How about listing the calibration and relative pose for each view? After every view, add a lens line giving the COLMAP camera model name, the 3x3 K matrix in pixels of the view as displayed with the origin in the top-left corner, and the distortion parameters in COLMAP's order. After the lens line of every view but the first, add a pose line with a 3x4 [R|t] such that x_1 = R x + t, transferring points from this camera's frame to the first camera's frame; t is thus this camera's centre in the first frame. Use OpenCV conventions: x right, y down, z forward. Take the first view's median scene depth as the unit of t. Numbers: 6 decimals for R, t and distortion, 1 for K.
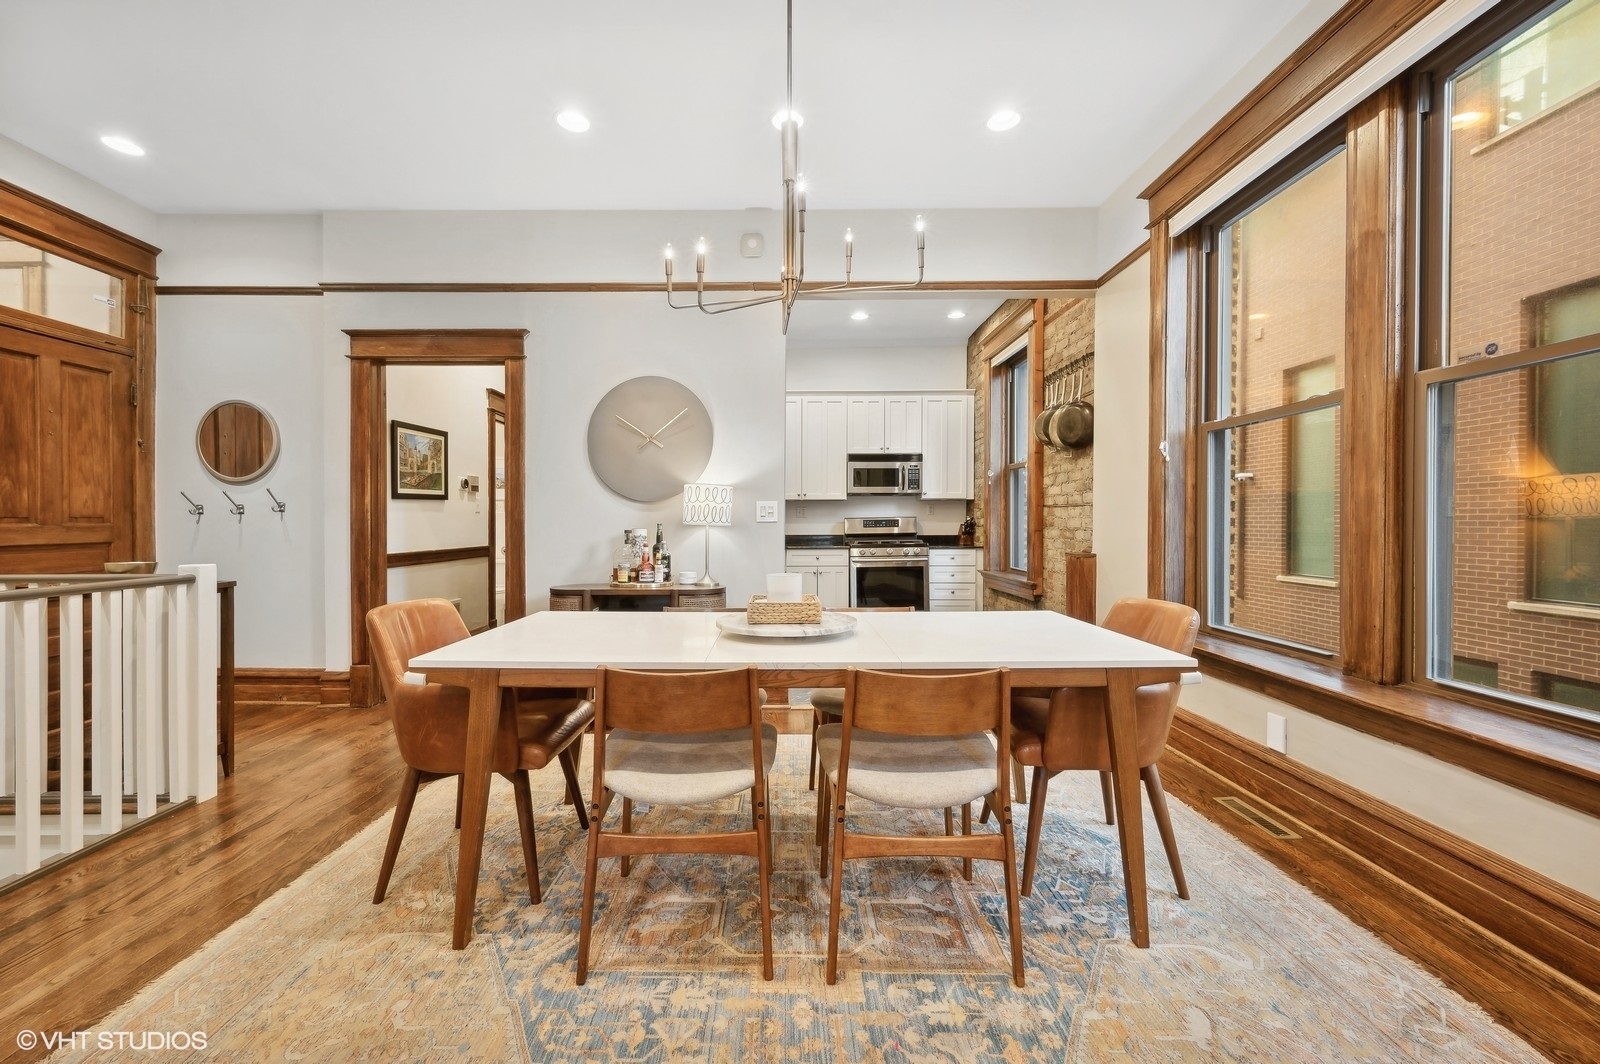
lens RADIAL K [[643.9, 0, 791.8], [0, 643.9, 529.8], [0, 0, 1]] dist [-0.000520, -0.000049]
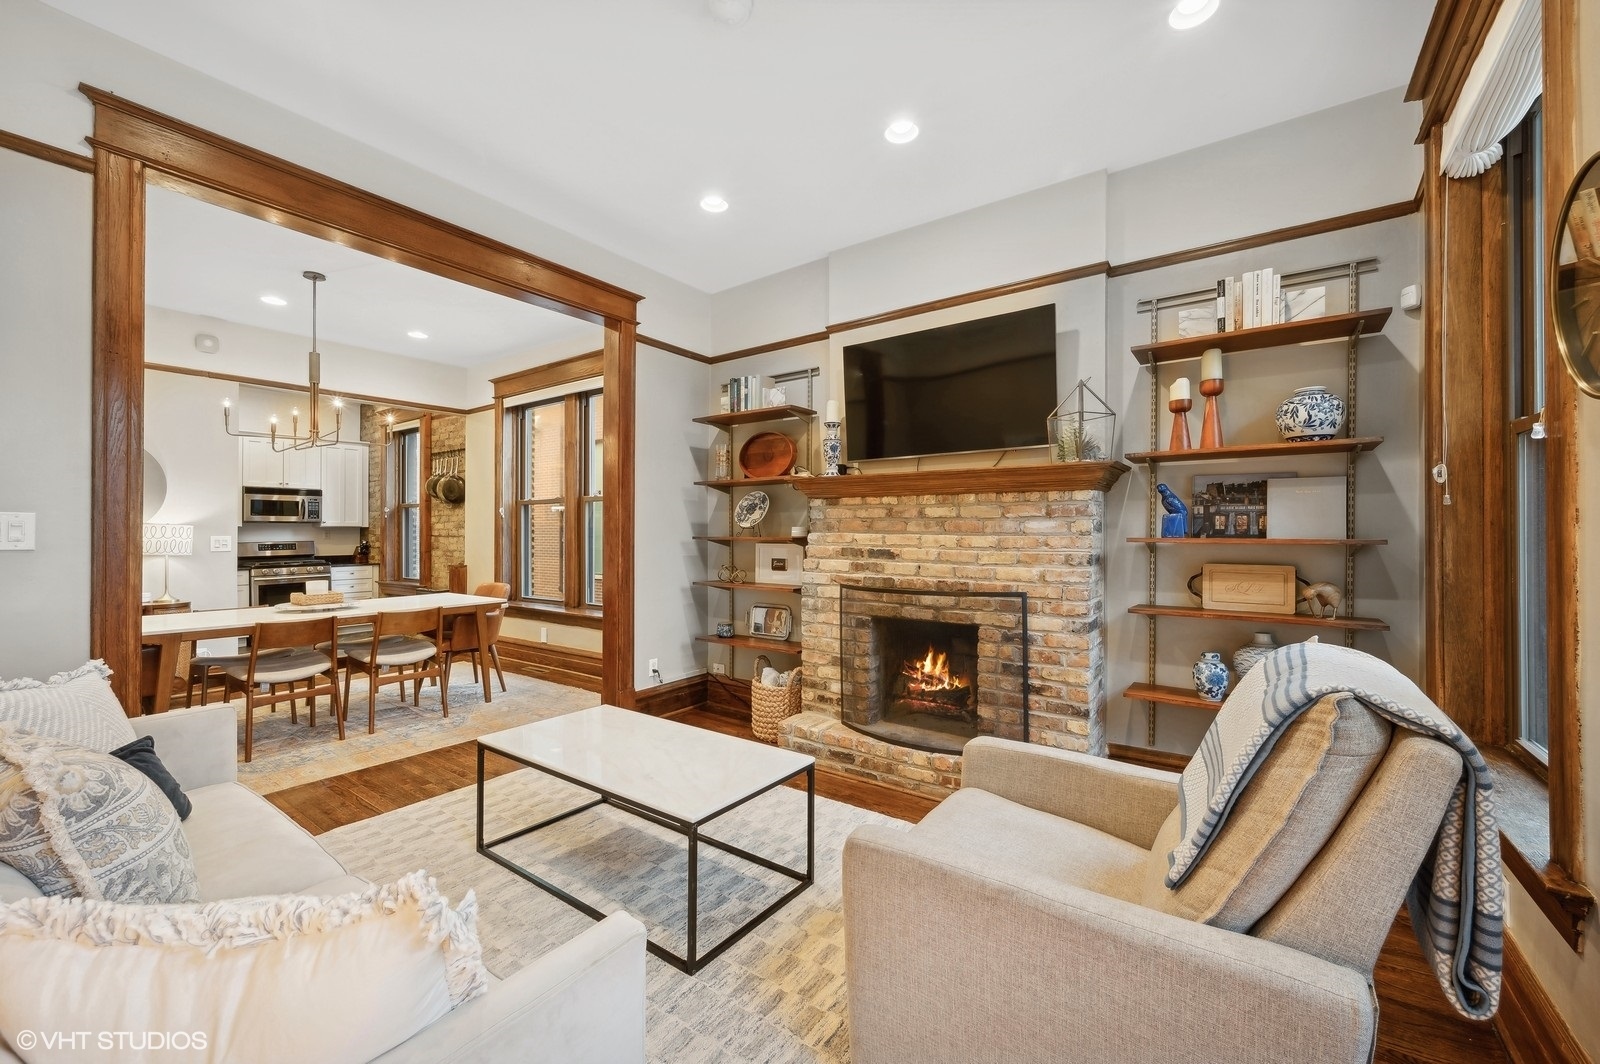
lens RADIAL K [[643.9, 0, 791.8], [0, 643.9, 529.8], [0, 0, 1]] dist [-0.000520, -0.000049]
pose [[0.603707, 0.003293, 0.797199, -0.378009], [0.011158, 0.999859, -0.012580, -0.025780], [-0.797128, 0.016489, 0.603585, -0.739954]]
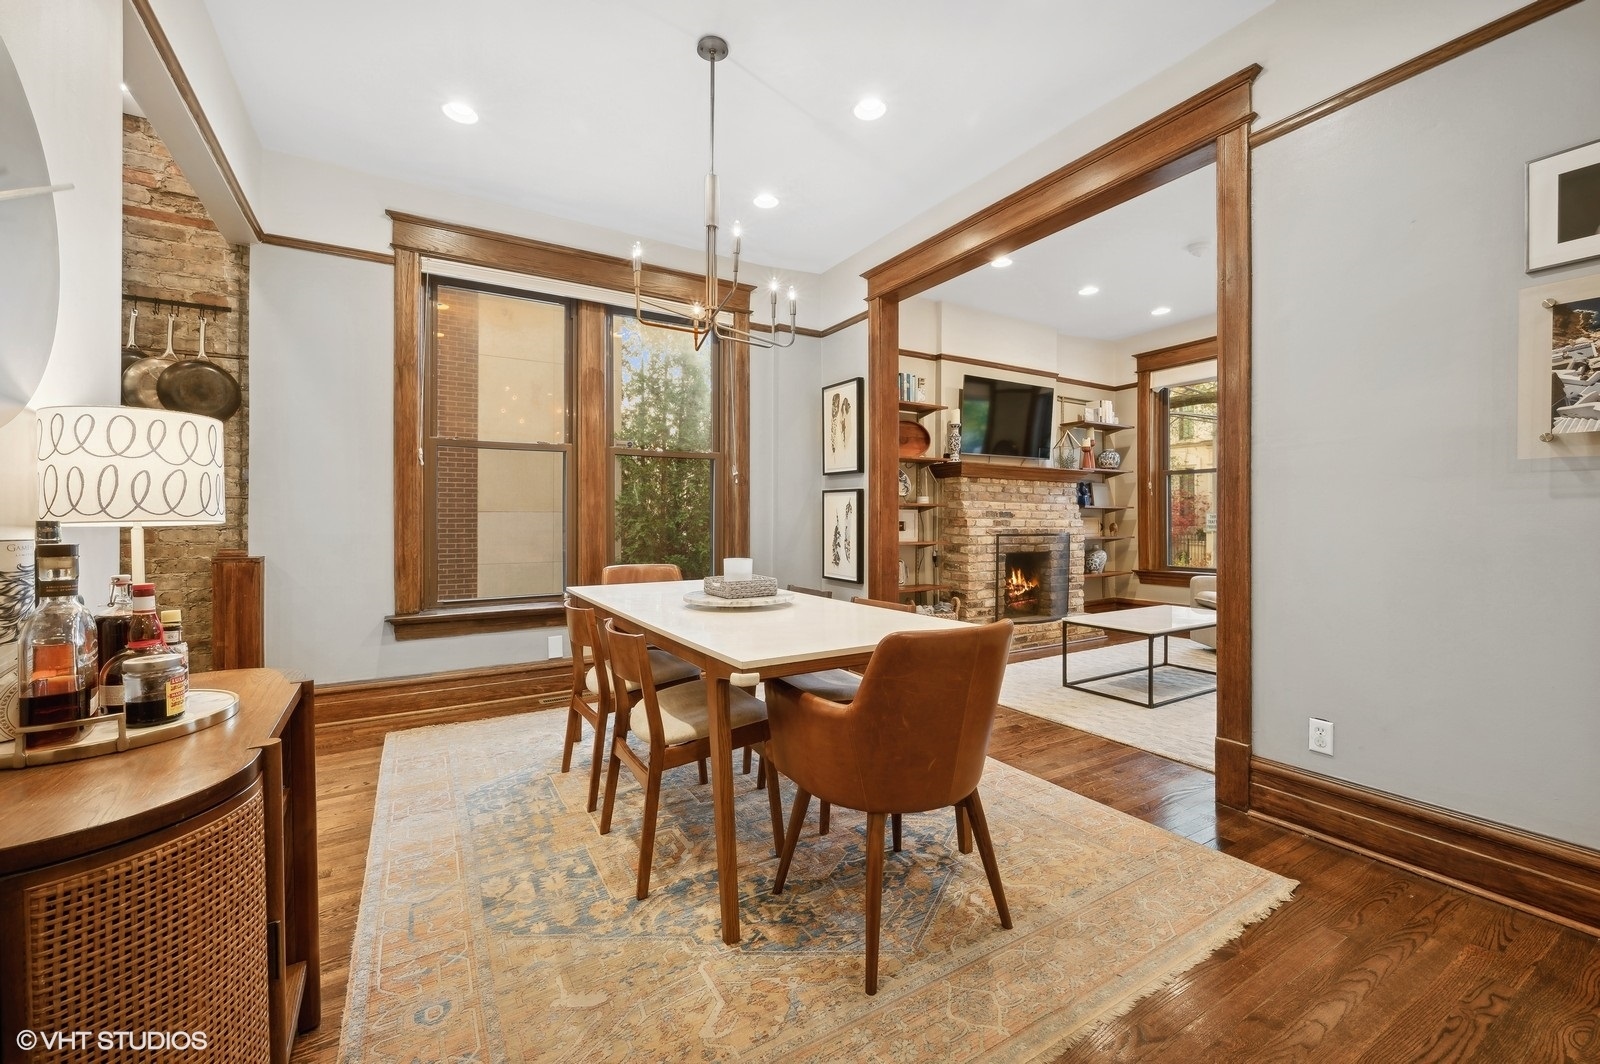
lens RADIAL K [[654.0, 0, 802.8], [0, 654.0, 515.9], [0, 0, 1]] dist [0.000326, 0.000079]
pose [[-0.518858, 0.001182, 0.854860, -0.601923], [0.010281, 0.999935, 0.004857, -0.011544], [-0.854799, 0.011309, -0.518836, 0.801527]]
